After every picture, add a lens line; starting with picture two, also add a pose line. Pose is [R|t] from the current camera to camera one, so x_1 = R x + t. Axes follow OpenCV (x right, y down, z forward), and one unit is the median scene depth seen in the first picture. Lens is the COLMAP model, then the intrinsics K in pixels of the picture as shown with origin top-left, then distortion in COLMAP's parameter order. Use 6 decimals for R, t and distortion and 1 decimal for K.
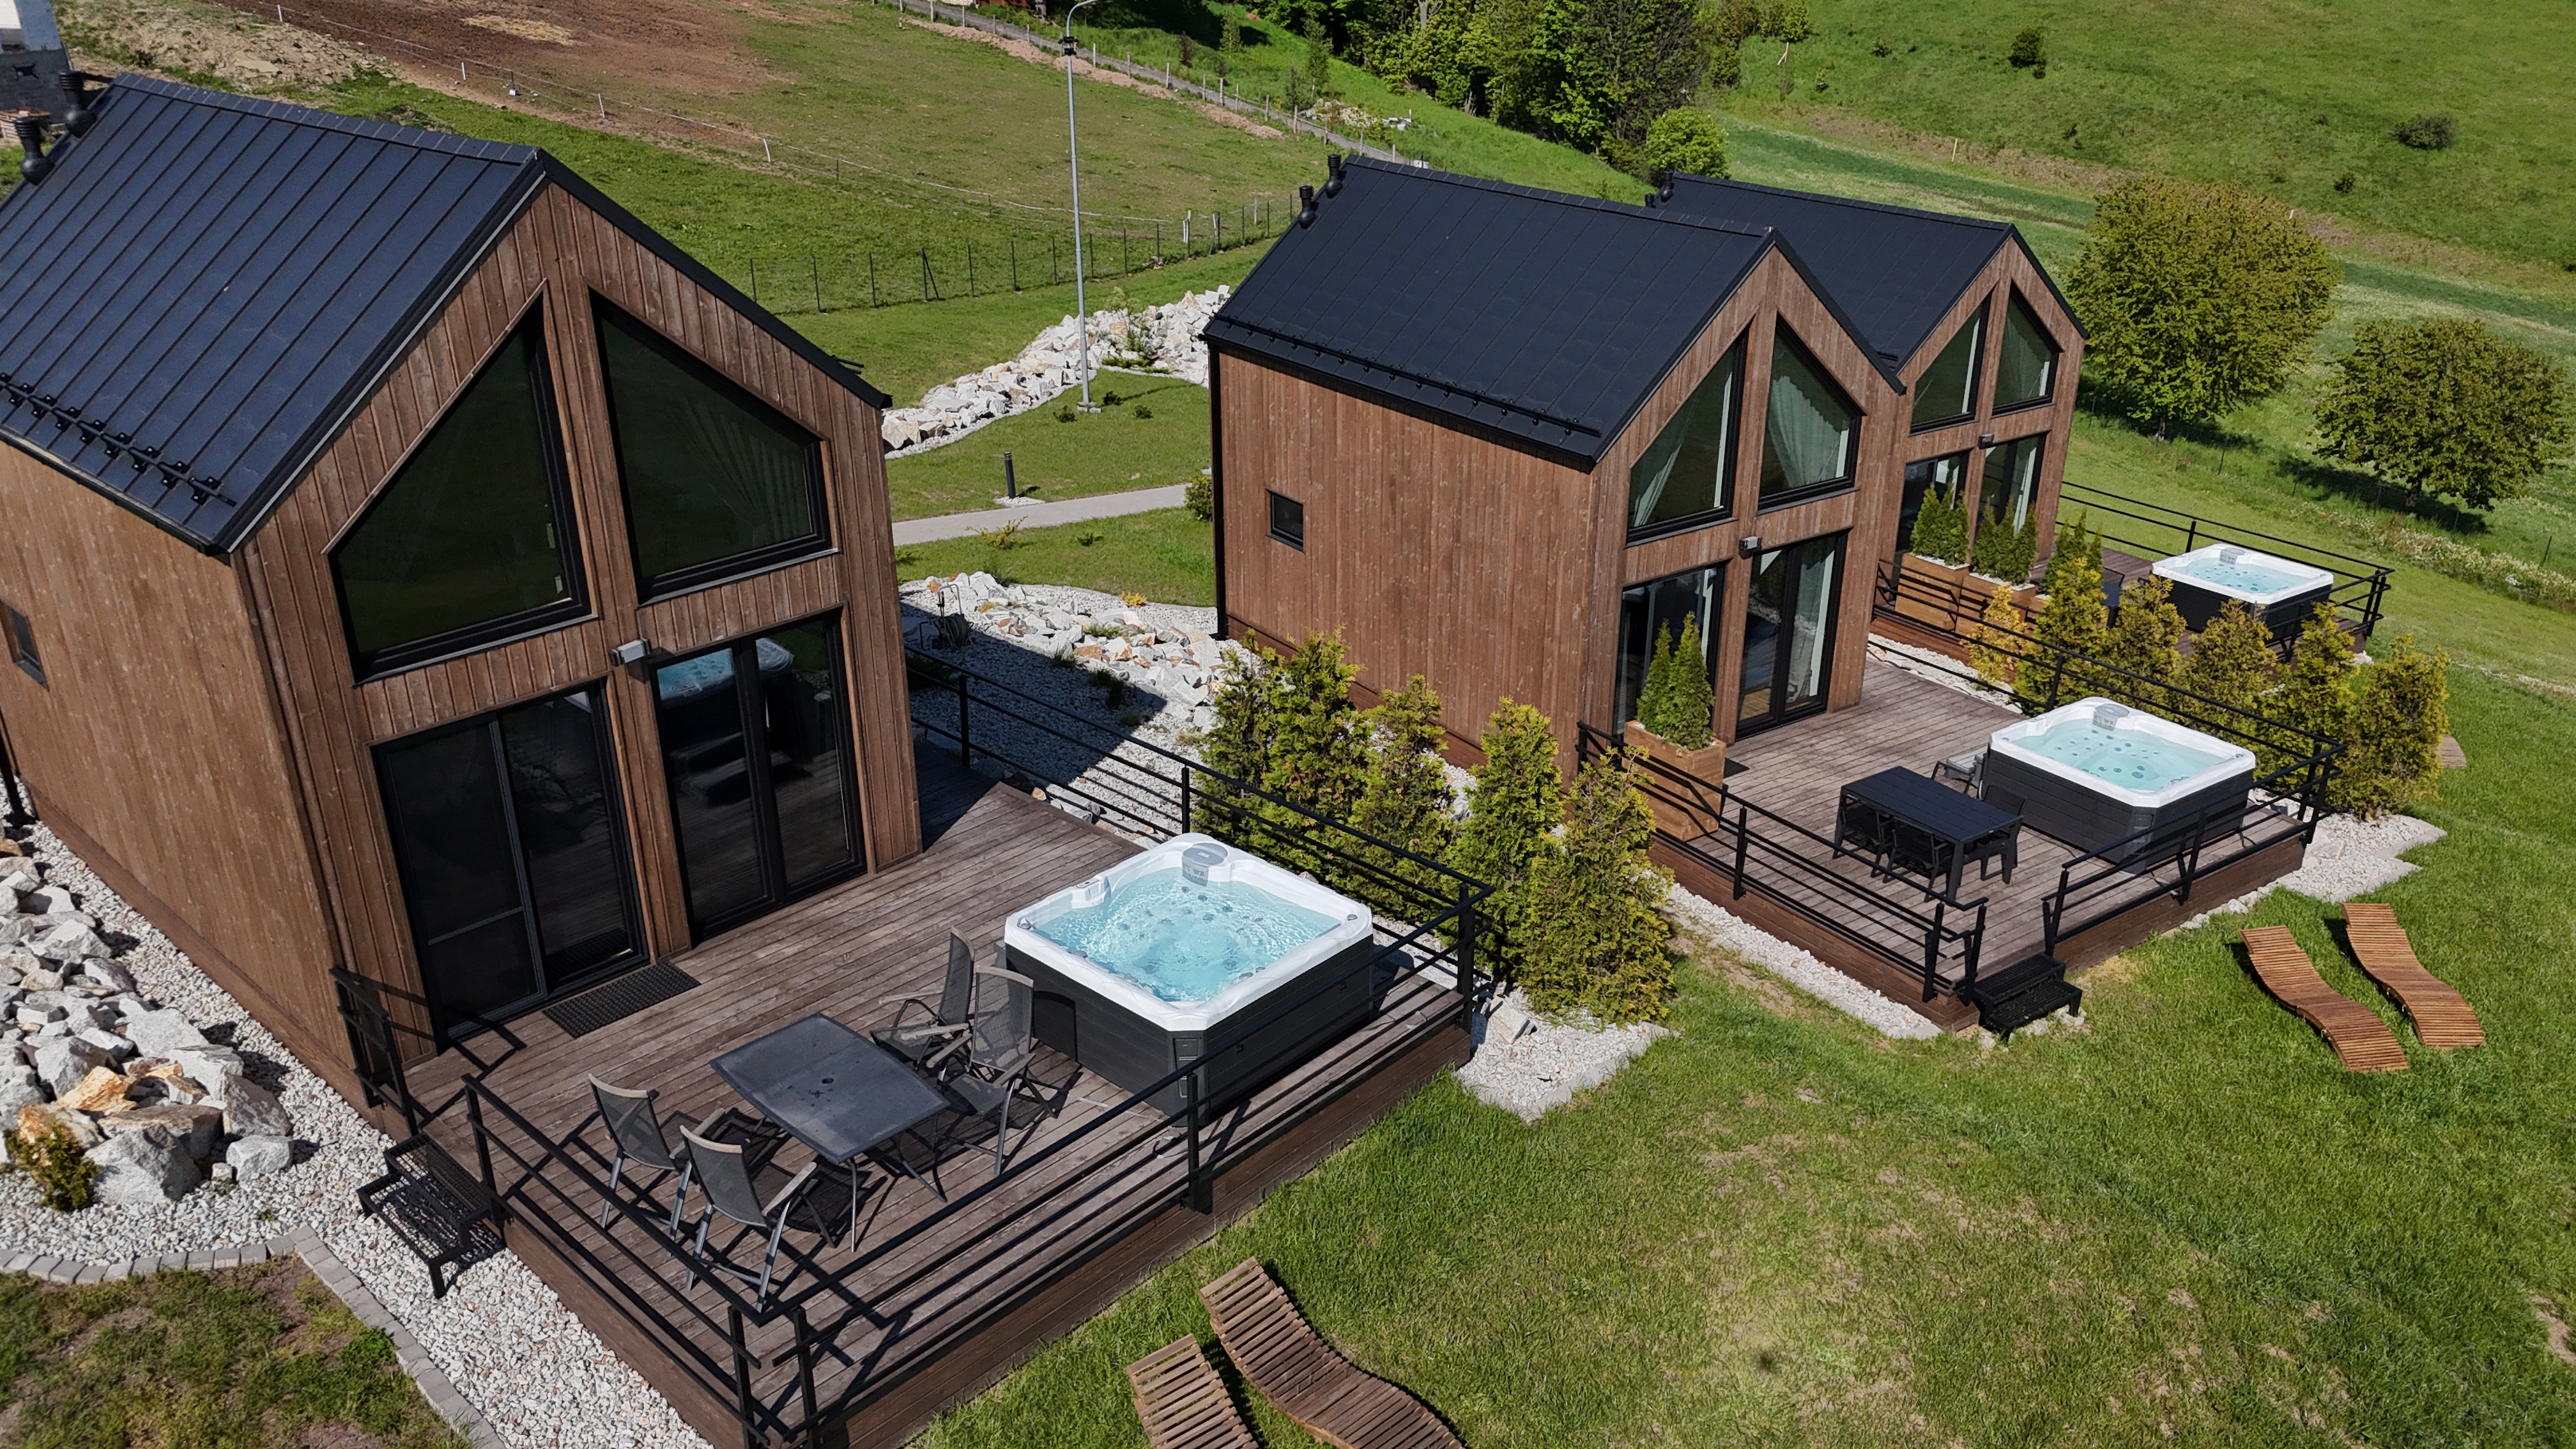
lens RADIAL K [[1905.9, 0, 1288.0], [0, 1905.9, 724.5], [0, 0, 1]] dist [0.045120, -0.001302]
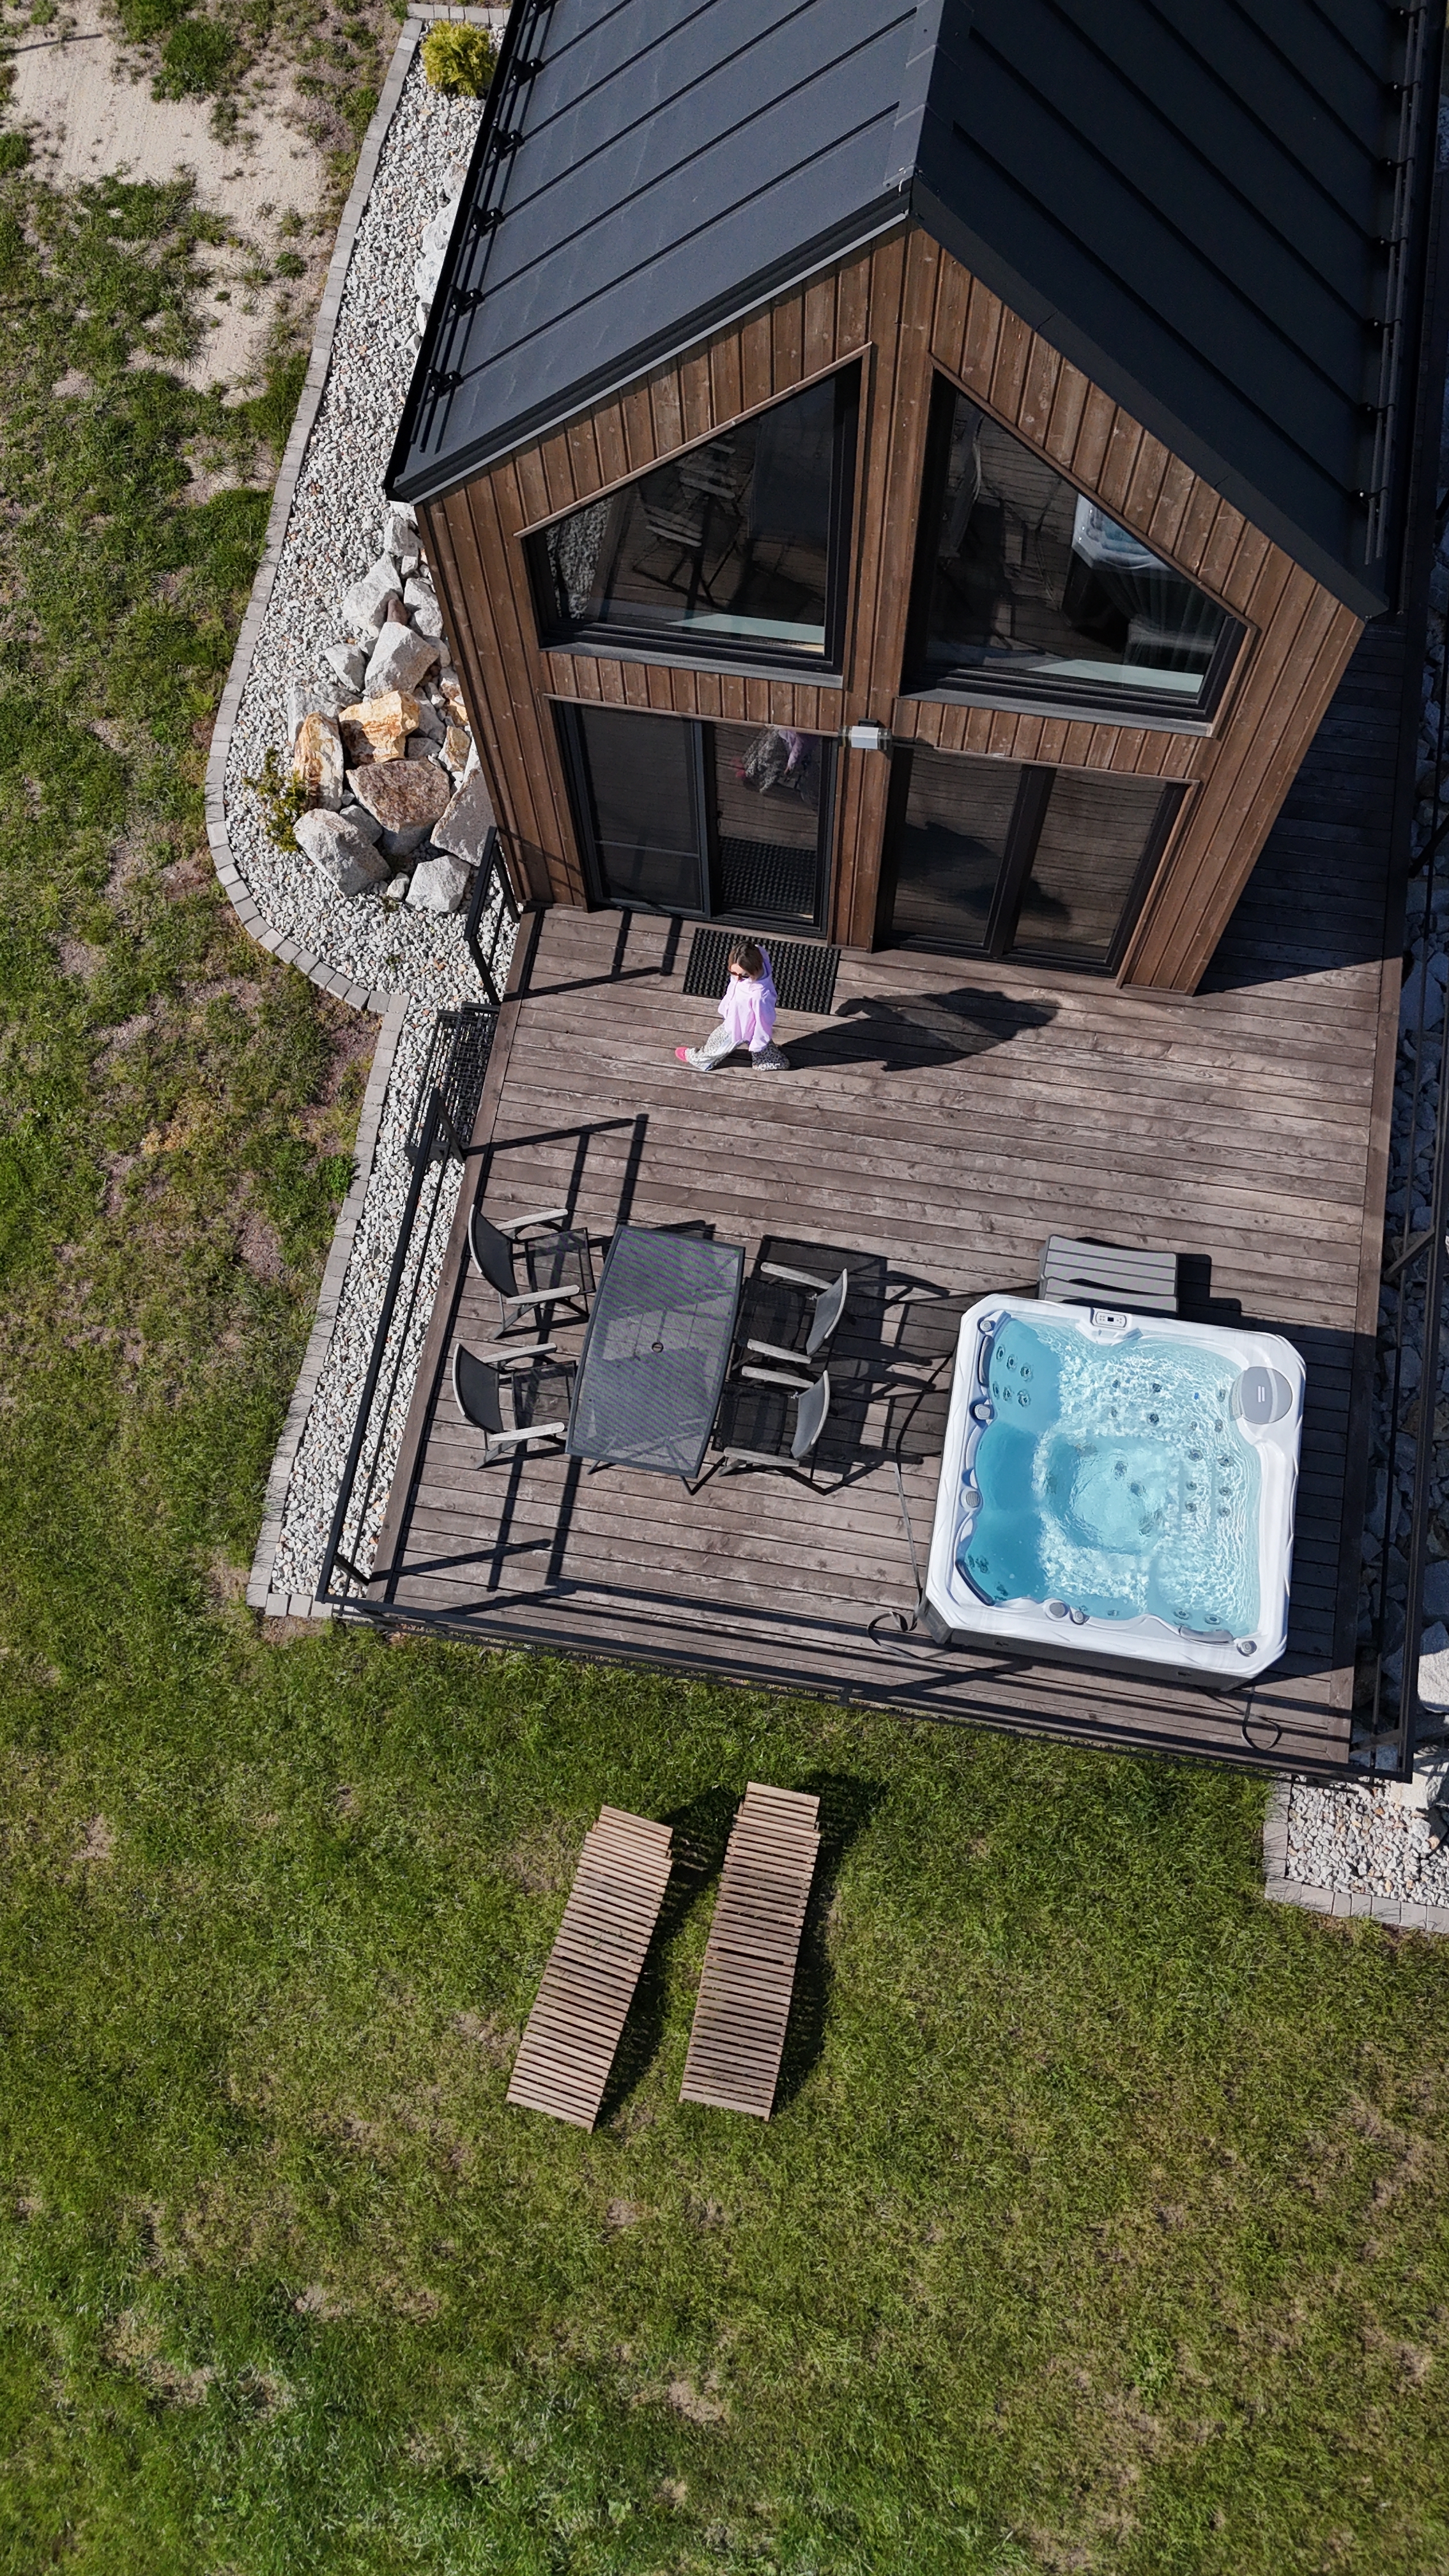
lens RADIAL K [[1905.9, 0, 724.5], [0, 1905.9, 1288.0], [0, 0, 1]] dist [0.045120, -0.001302]
pose [[0.552342, 0.787964, -0.272087, 0.015963], [-0.324254, 0.503768, 0.800673, -0.582922], [0.767970, -0.354020, 0.533753, 0.505547]]
